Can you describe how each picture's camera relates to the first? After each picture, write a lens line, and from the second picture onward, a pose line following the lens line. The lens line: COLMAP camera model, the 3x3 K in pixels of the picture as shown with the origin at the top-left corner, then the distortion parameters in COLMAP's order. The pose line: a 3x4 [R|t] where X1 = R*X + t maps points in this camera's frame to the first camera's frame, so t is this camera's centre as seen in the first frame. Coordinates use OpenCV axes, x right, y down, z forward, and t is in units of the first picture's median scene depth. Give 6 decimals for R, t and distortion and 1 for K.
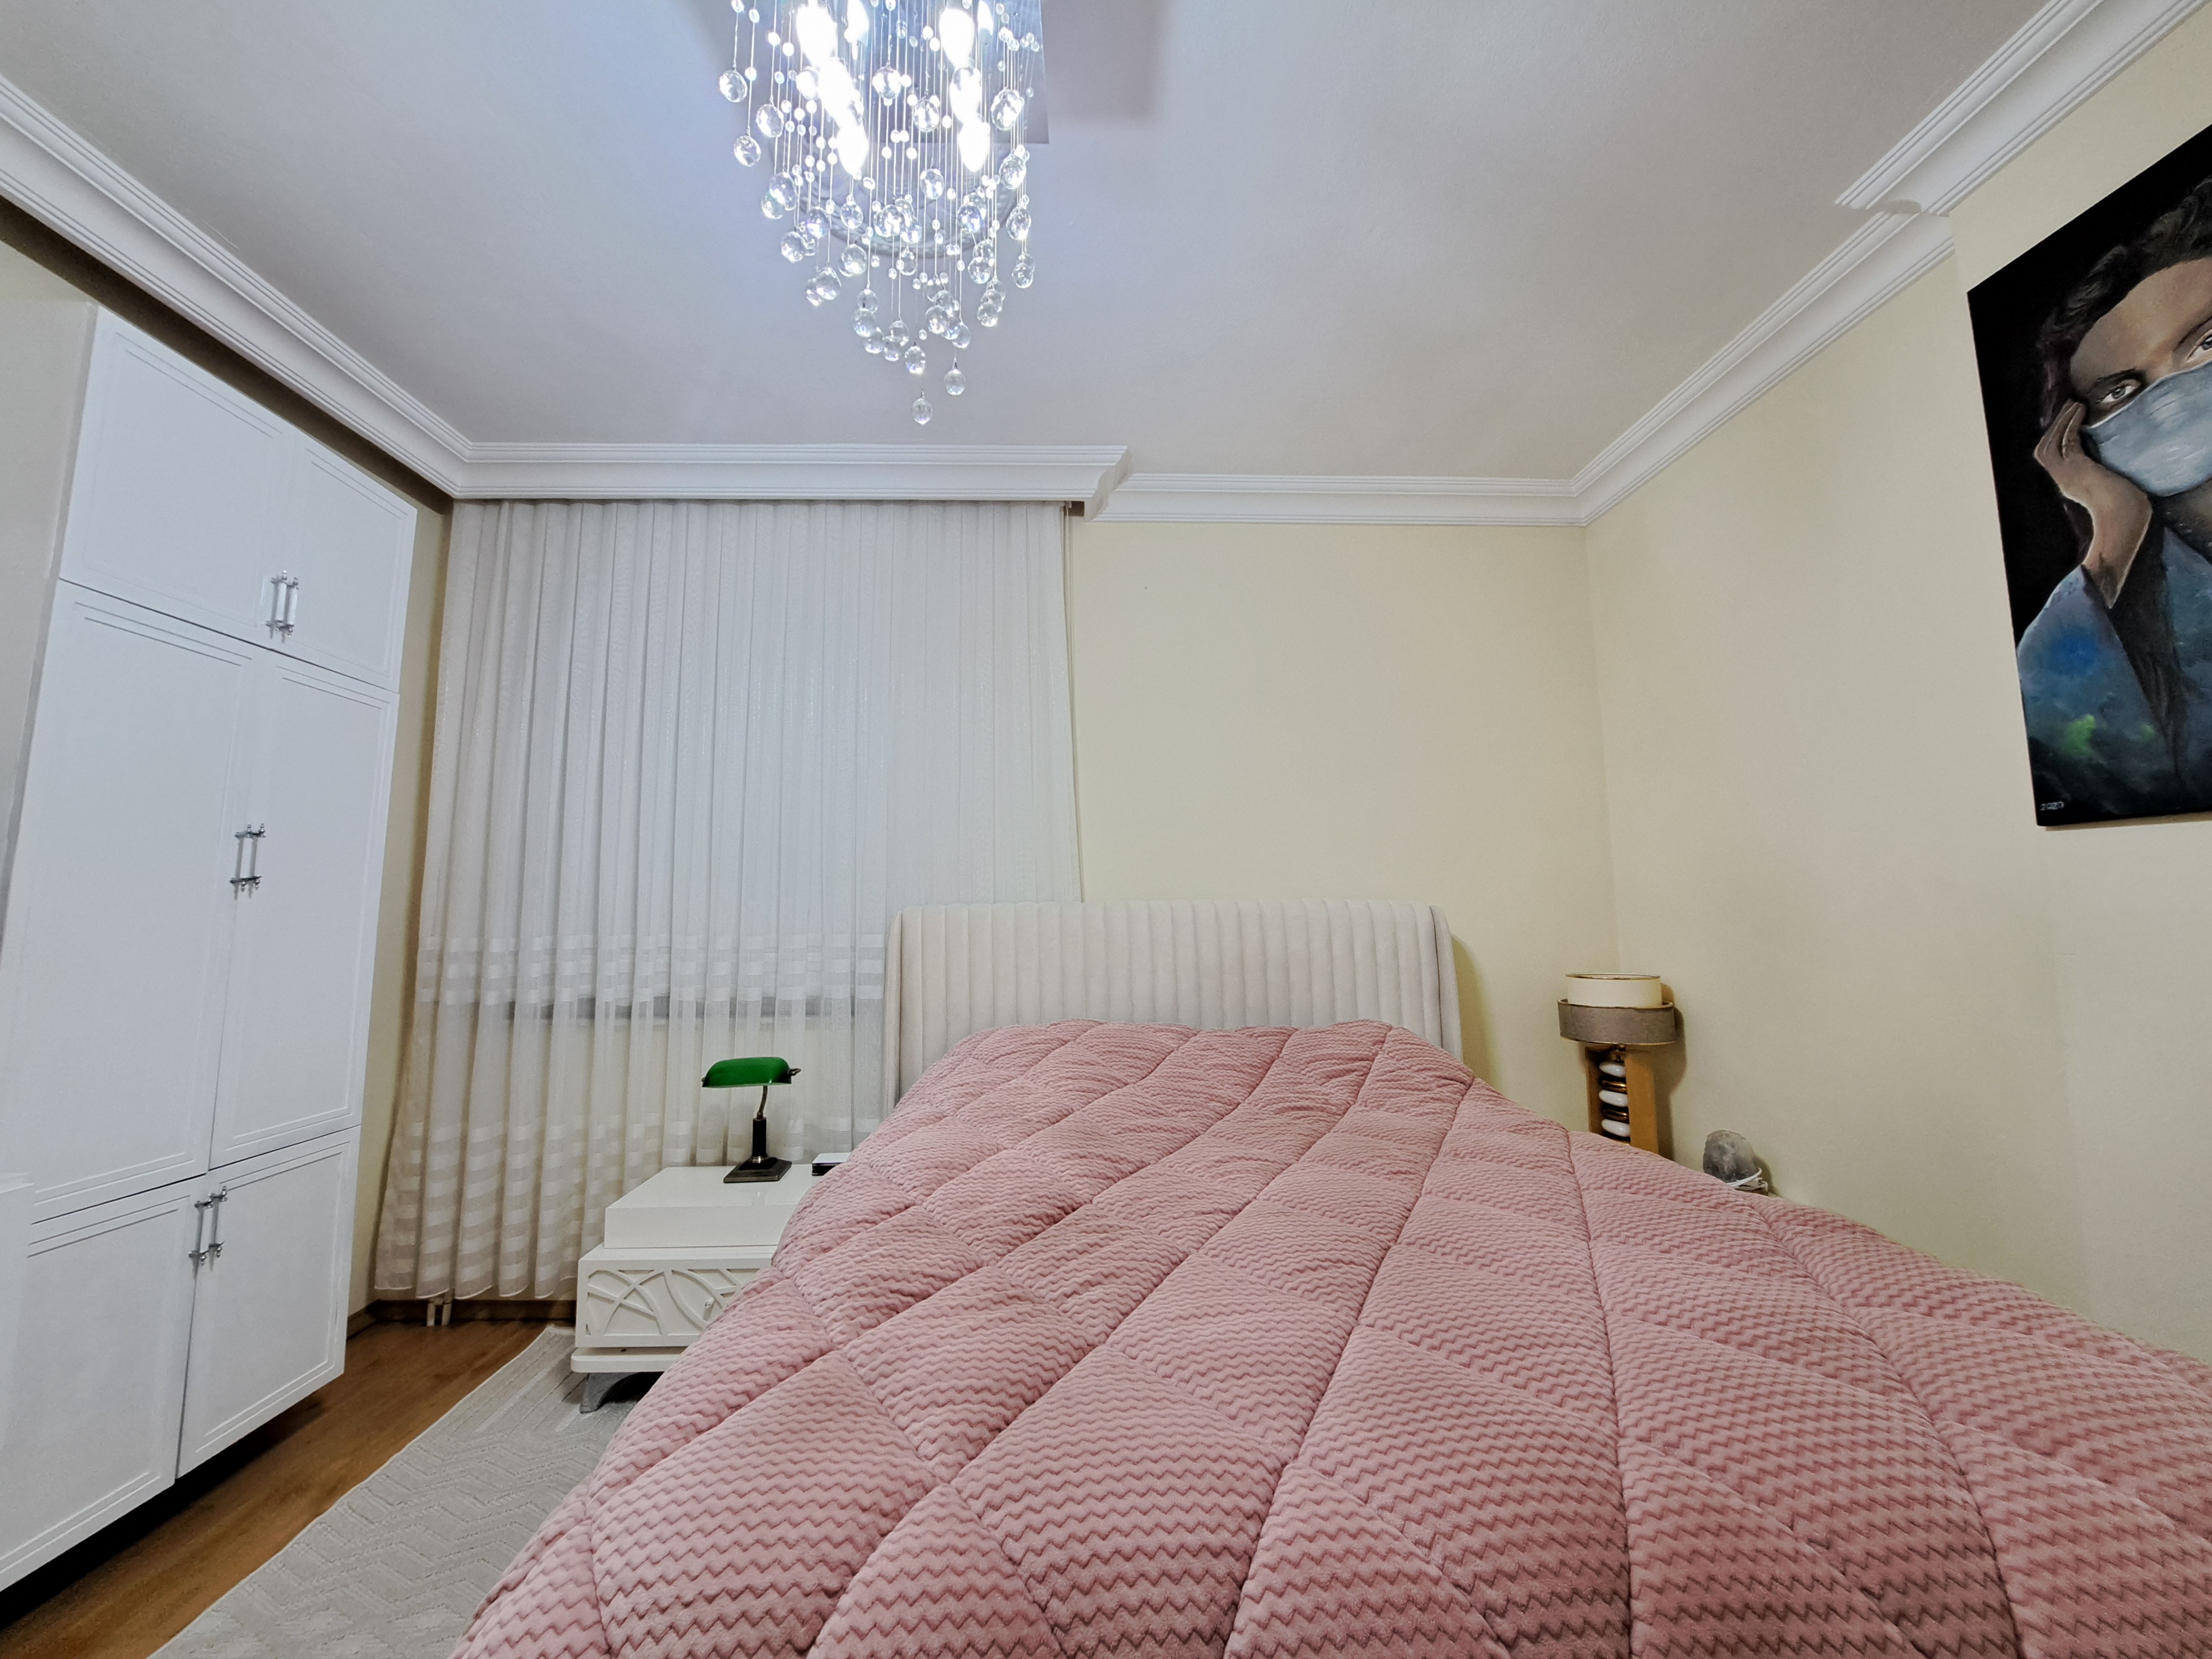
lens RADIAL K [[881.1, 0, 1098.1], [0, 881.1, 810.3], [0, 0, 1]] dist [-0.016577, 0.000608]
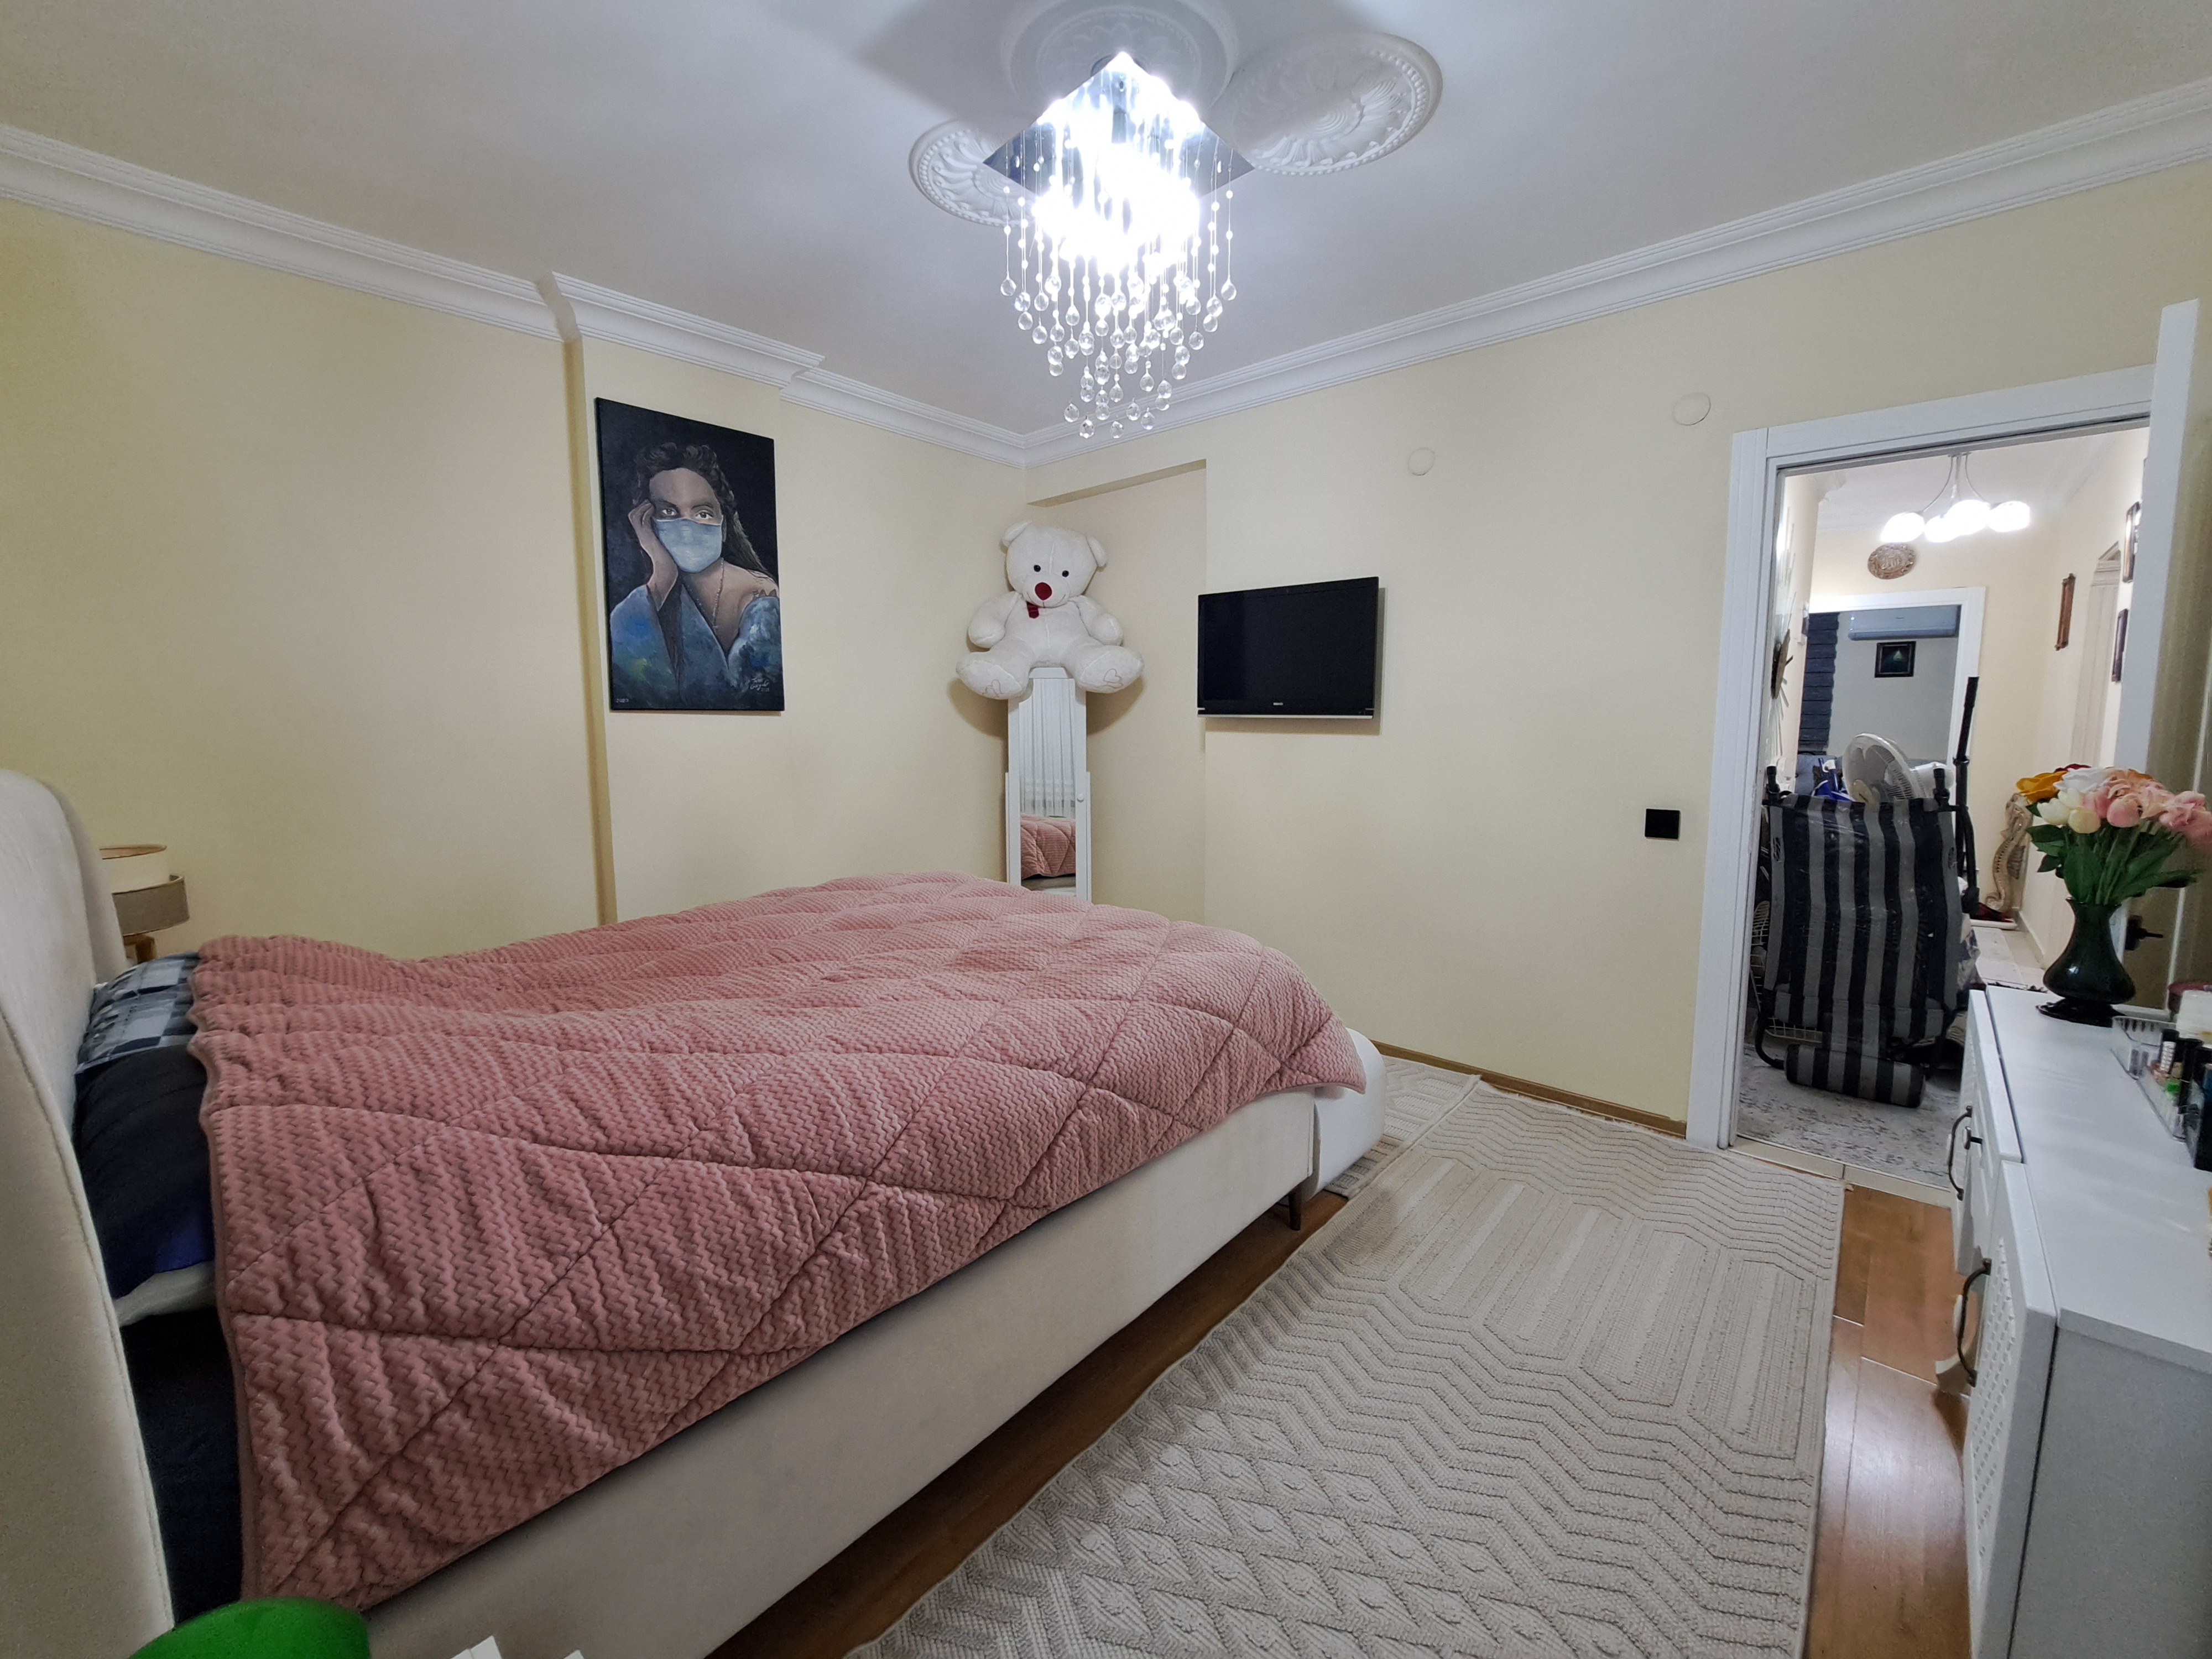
lens RADIAL K [[881.1, 0, 1104.3], [0, 881.1, 814.9], [0, 0, 1]] dist [-0.016577, 0.000608]
pose [[-0.706813, -0.065740, 0.704339, -1.125338], [-0.070295, 0.997272, 0.022540, 0.137390], [-0.703899, -0.033580, -0.709506, 1.691713]]
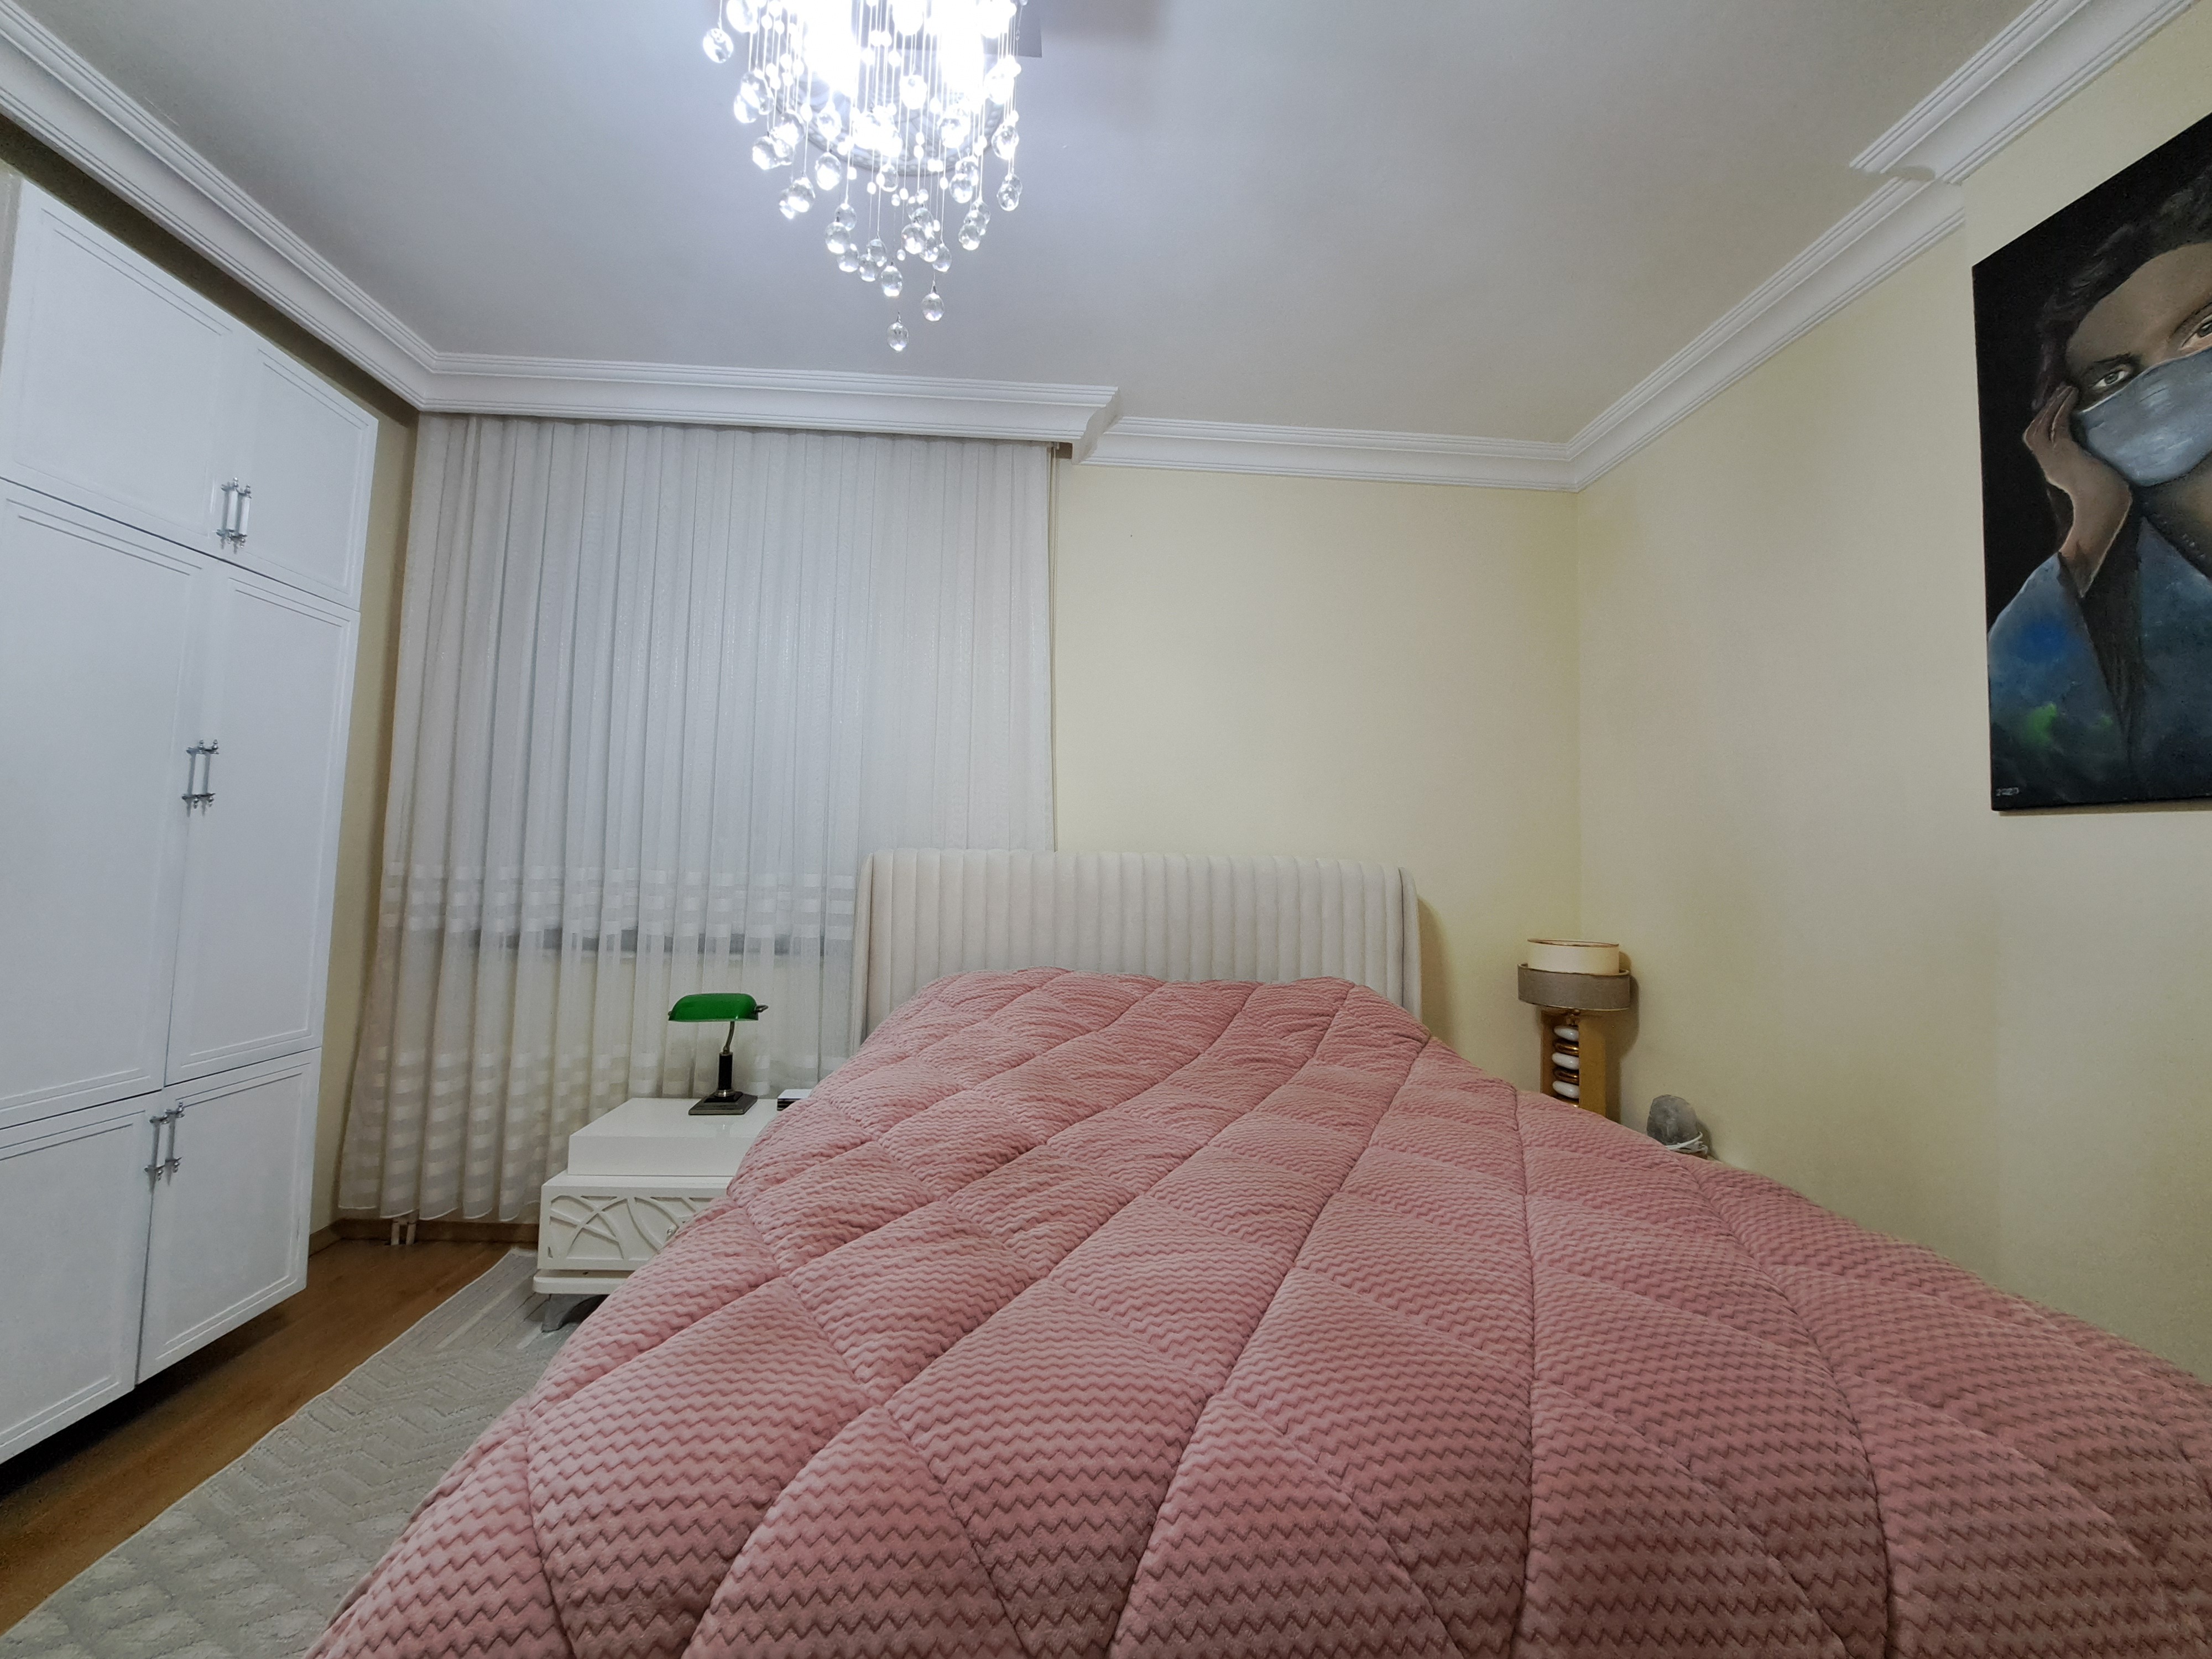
lens RADIAL K [[881.1, 0, 1098.6], [0, 881.1, 810.7], [0, 0, 1]] dist [-0.016577, 0.000608]
pose [[0.999059, 0.038008, 0.020913, 0.017376], [-0.039097, 0.997754, 0.054393, 0.004111], [-0.018798, -0.055159, 0.998301, 0.004149]]
